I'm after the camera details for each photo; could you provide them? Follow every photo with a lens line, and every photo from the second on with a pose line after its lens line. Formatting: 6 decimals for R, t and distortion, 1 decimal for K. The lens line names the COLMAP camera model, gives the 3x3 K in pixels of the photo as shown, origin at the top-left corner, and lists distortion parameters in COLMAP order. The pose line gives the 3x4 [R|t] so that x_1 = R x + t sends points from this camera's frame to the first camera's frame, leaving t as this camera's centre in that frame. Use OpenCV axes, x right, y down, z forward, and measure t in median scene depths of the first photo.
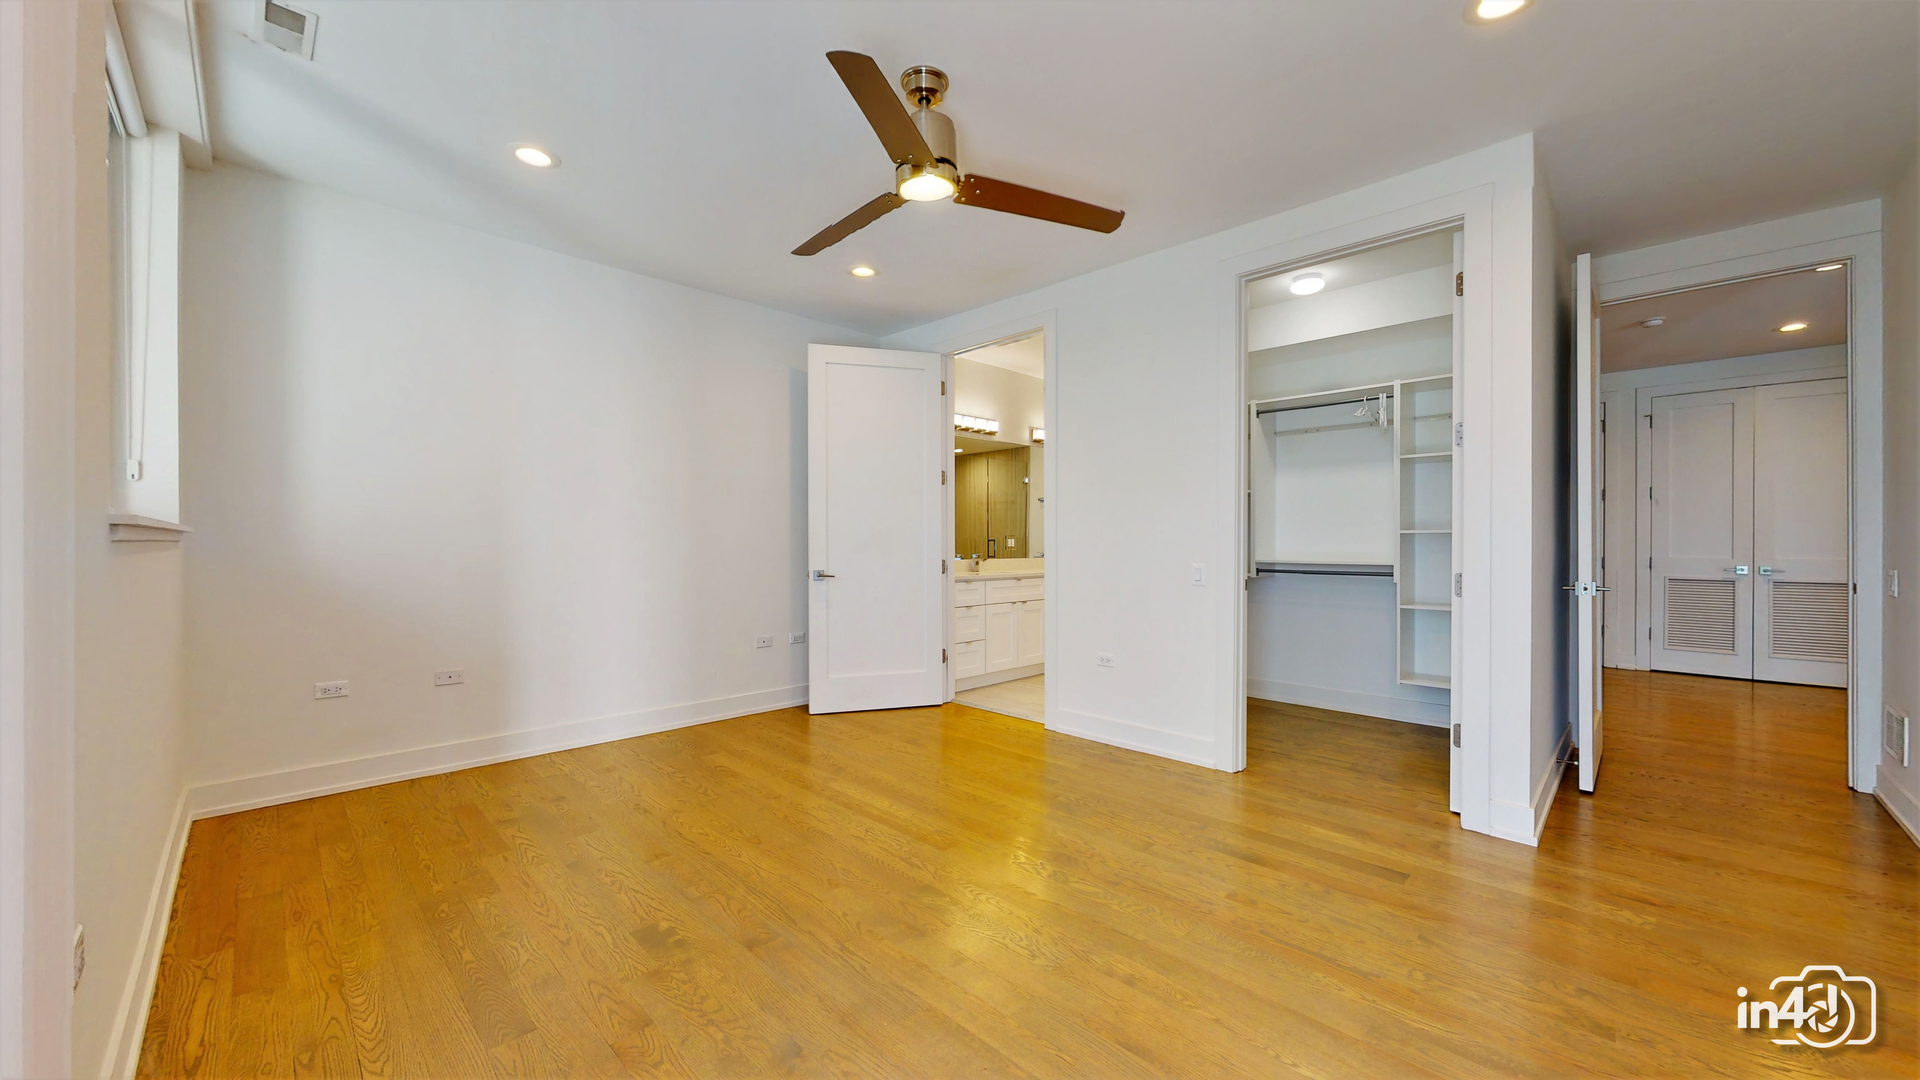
lens RADIAL K [[704.5, 0, 965.8], [0, 704.5, 541.4], [0, 0, 1]] dist [0.001060, -0.000117]
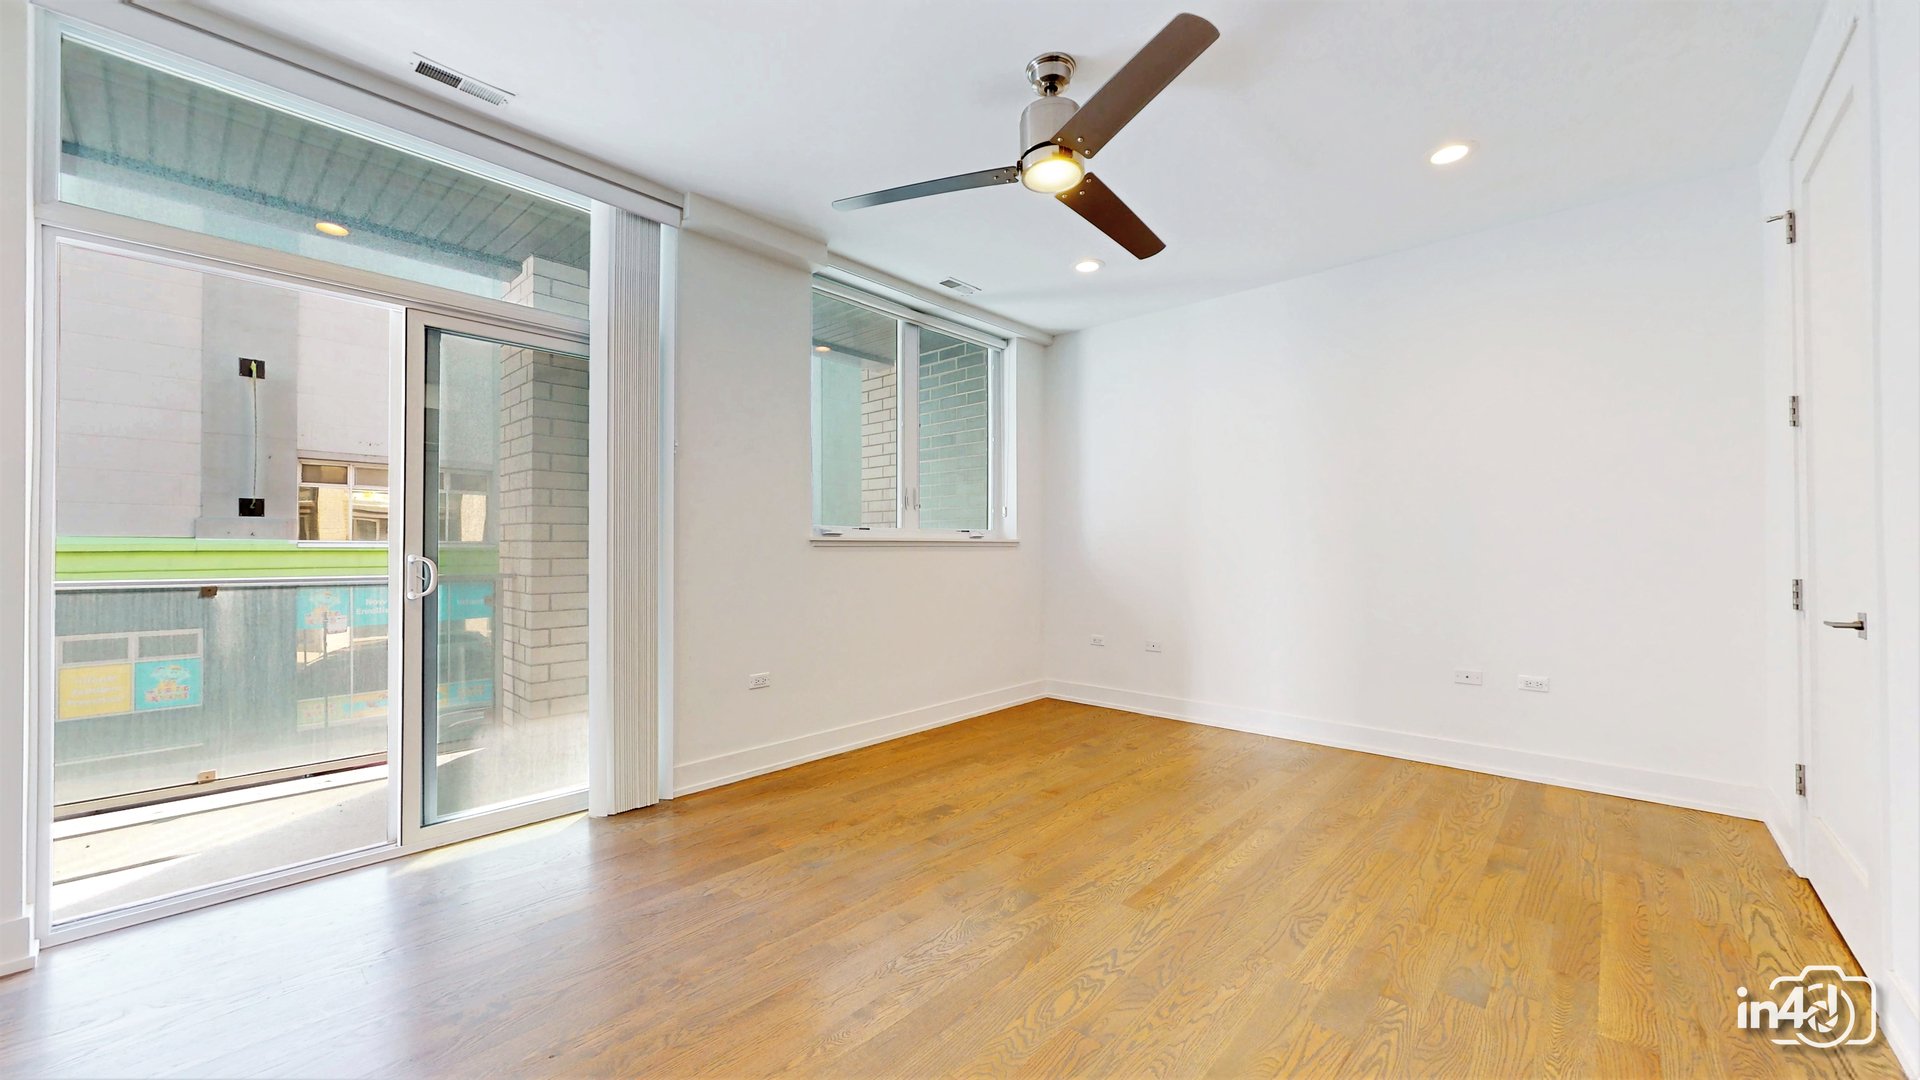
lens RADIAL K [[704.5, 0, 958.5], [0, 704.5, 547.6], [0, 0, 1]] dist [0.001060, -0.000117]
pose [[0.035667, -0.001740, -0.999362, 0.852932], [0.000808, 0.999998, -0.001712, 0.004914], [0.999363, -0.000746, 0.035668, 0.796743]]
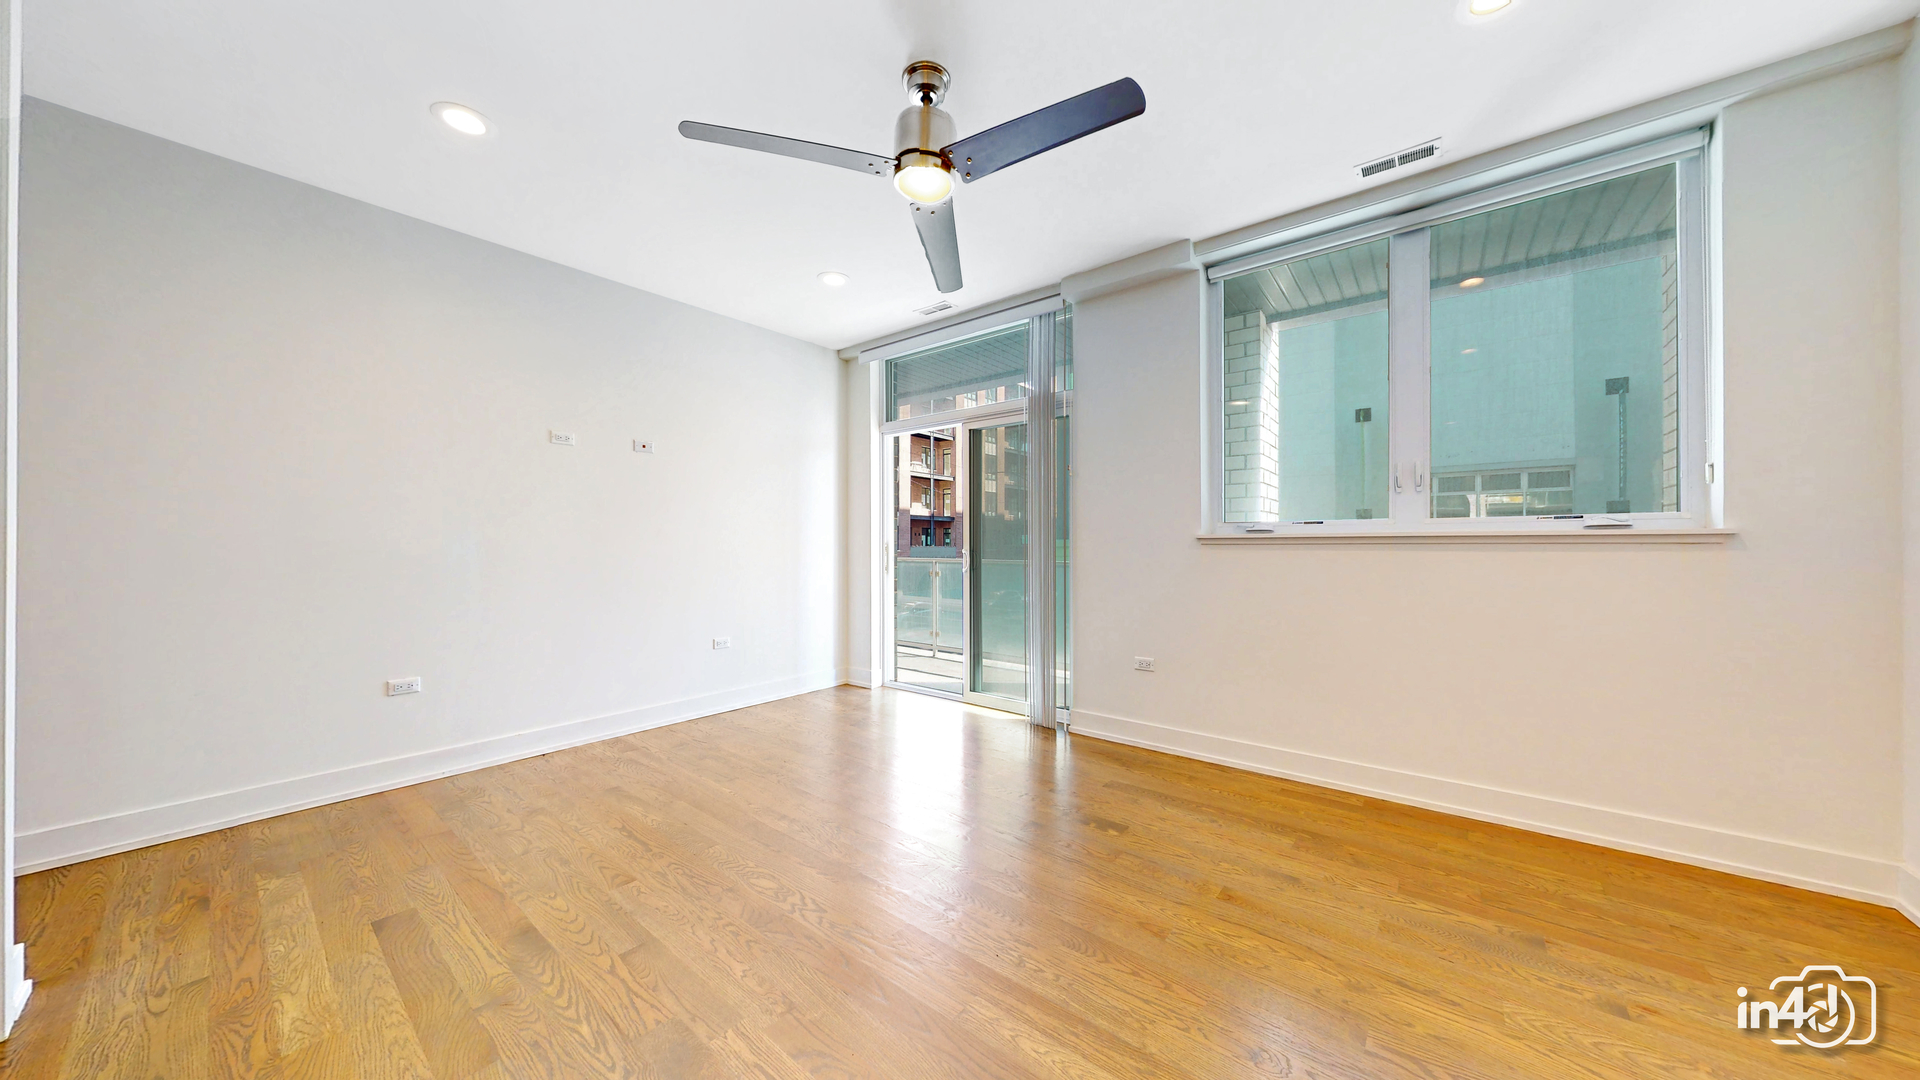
lens RADIAL K [[611.7, 0, 964.8], [0, 611.7, 544.2], [0, 0, 1]] dist [0.000772, -0.000050]
pose [[-0.994647, -0.001014, -0.103326, -0.024305], [-0.000720, 0.999996, -0.002887, 0.003689], [0.103329, -0.002797, -0.994643, 1.769371]]
